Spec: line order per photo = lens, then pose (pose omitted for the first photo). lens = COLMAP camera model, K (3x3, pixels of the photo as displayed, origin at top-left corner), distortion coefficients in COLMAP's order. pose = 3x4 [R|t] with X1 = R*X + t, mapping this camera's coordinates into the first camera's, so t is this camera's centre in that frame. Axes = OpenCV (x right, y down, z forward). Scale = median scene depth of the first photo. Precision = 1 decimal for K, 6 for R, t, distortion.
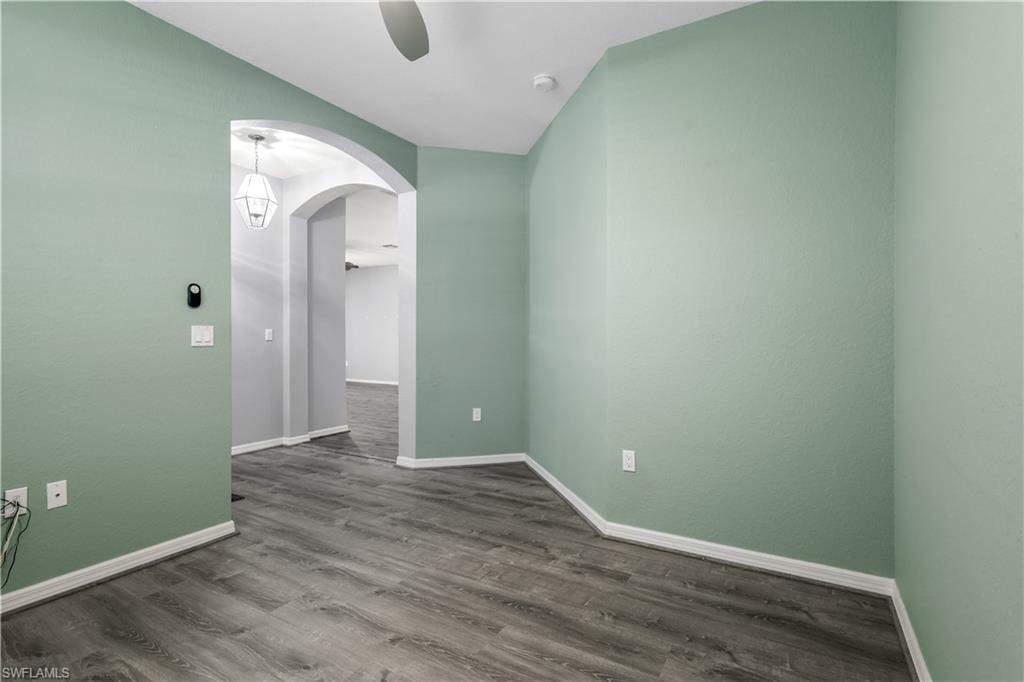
lens RADIAL K [[499.7, 0, 512.6], [0, 499.7, 337.7], [0, 0, 1]] dist [0.004022, 0.000111]
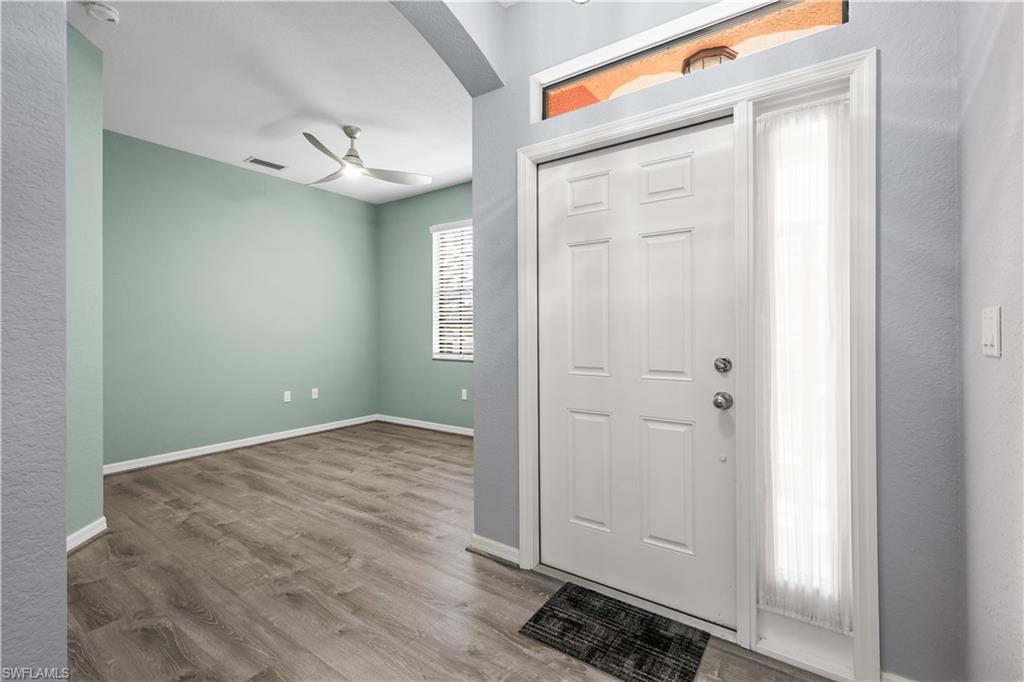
lens RADIAL K [[442.5, 0, 510.5], [0, 442.5, 334.3], [0, 0, 1]] dist [-0.000822, -0.000253]
pose [[-0.997756, 0.004767, 0.066784, -0.727896], [0.005830, 0.999859, 0.015718, -0.012451], [-0.066700, 0.016072, -0.997644, 1.912830]]
